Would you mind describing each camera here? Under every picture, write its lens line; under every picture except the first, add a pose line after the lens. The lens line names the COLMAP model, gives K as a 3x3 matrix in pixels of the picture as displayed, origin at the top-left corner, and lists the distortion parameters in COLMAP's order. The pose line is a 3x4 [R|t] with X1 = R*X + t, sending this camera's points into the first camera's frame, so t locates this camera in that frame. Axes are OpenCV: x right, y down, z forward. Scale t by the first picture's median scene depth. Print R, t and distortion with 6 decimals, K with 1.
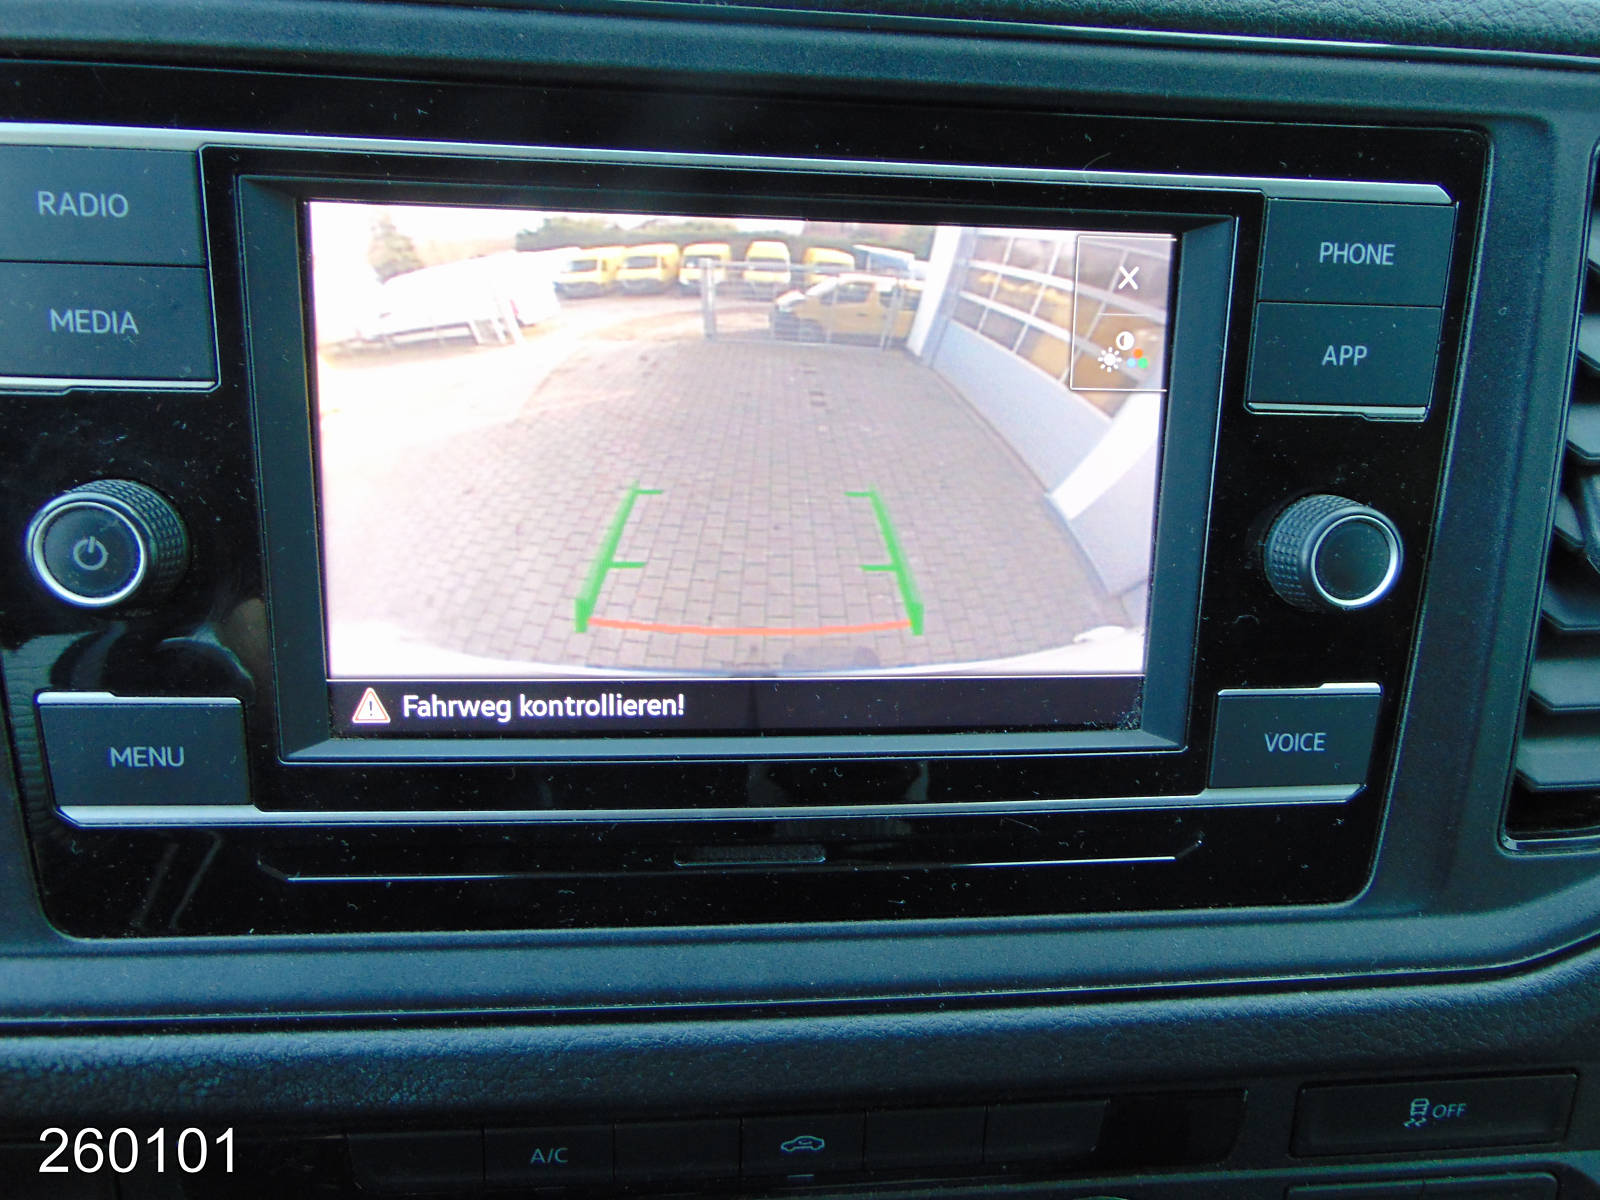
lens RADIAL K [[1177.1, 0, 800.0], [0, 1177.1, 600.0], [0, 0, 1]] dist [-0.000390, 0.009015]
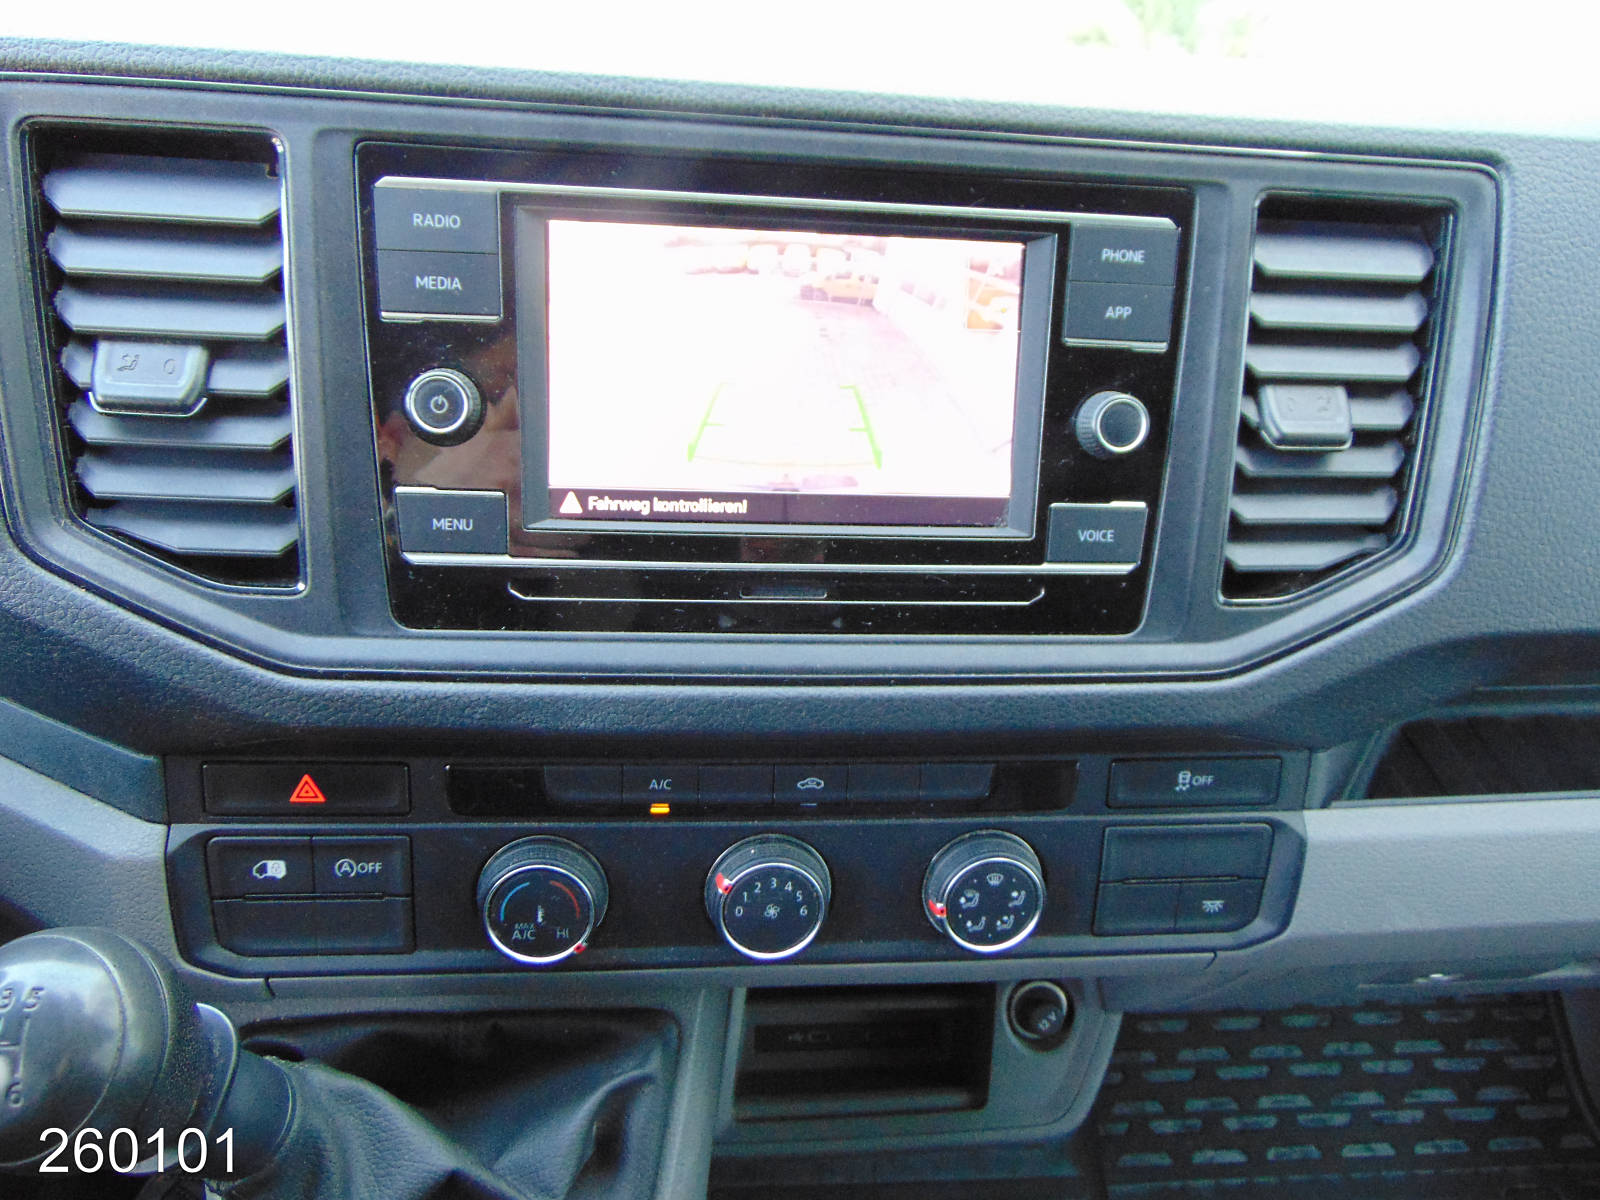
lens RADIAL K [[1168.1, 0, 800.0], [0, 1168.1, 600.0], [0, 0, 1]] dist [-0.040424, 0.090827]
pose [[0.999778, 0.004723, 0.020558, -0.054093], [-0.004302, 0.999781, -0.020473, 0.266254], [-0.020650, 0.020380, 0.999579, -0.746179]]
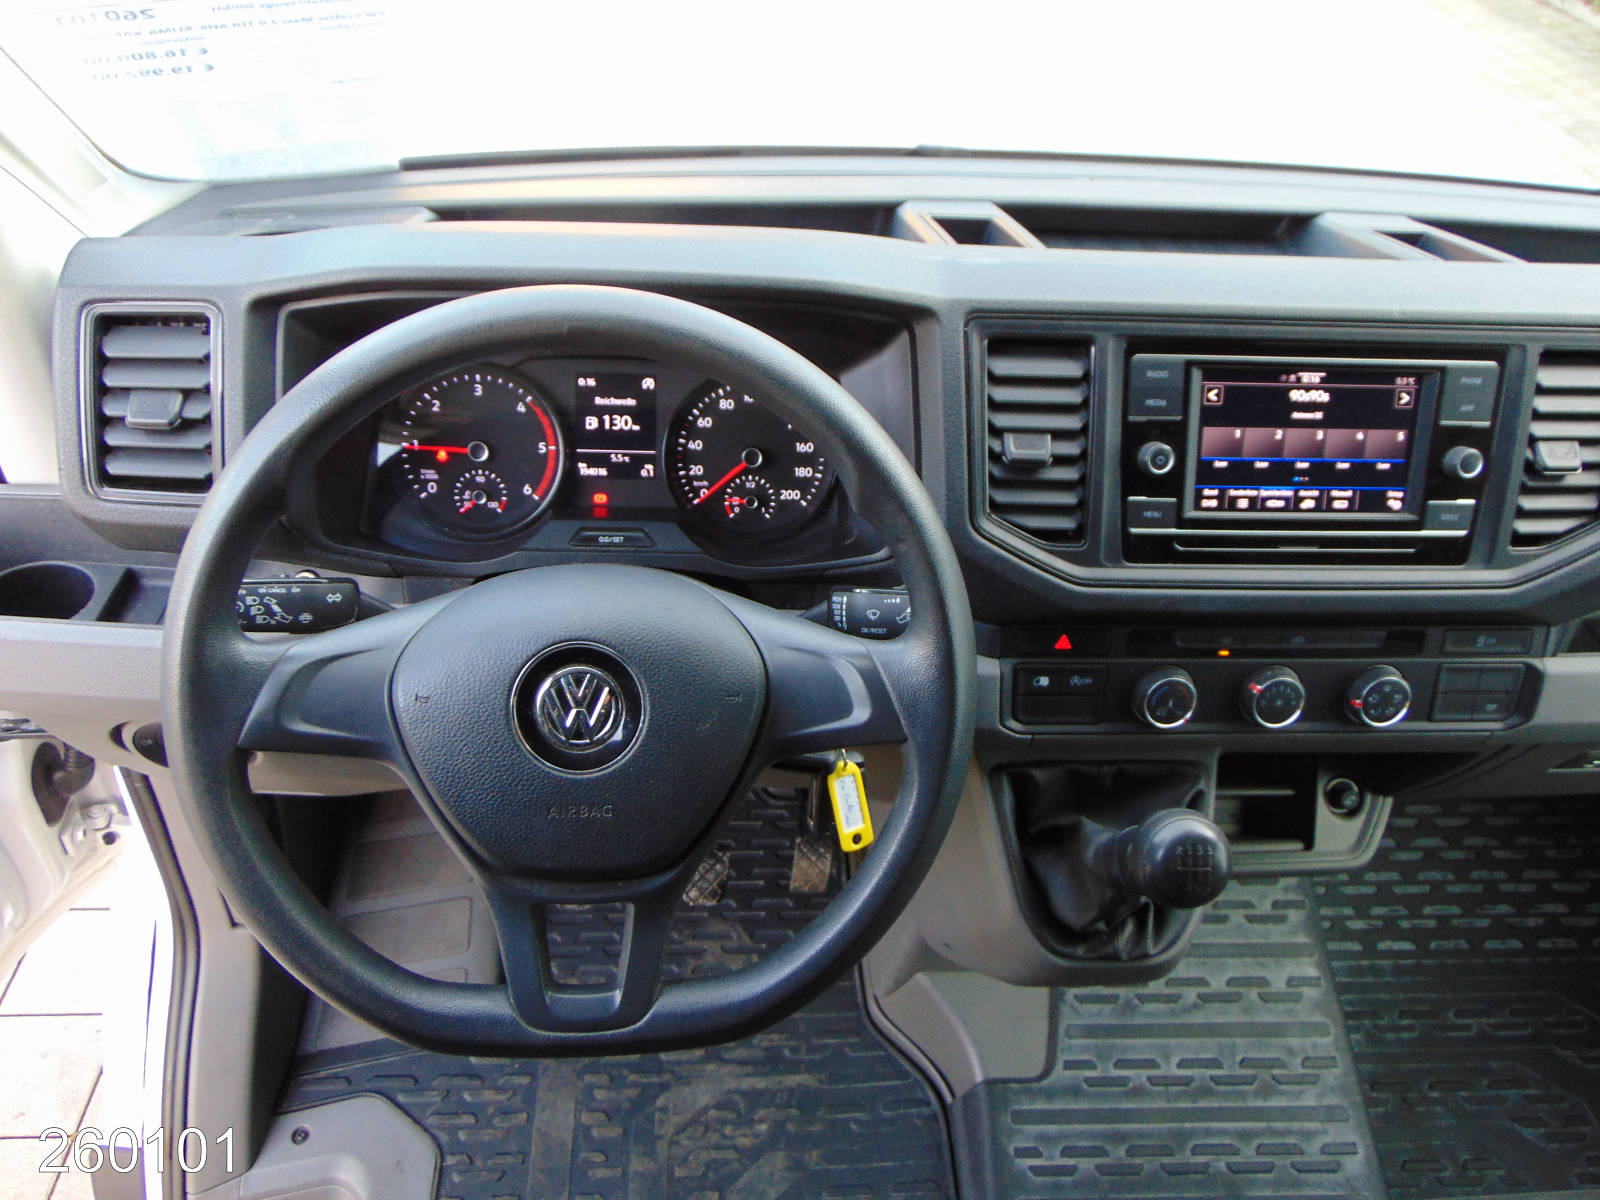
lens RADIAL K [[1168.1, 0, 800.0], [0, 1168.1, 600.0], [0, 0, 1]] dist [-0.040424, 0.090827]
pose [[0.999902, 0.000607, -0.014009, -1.563986], [-0.000298, 0.999756, 0.022067, 0.308910], [0.014019, -0.022061, 0.999658, -2.665839]]
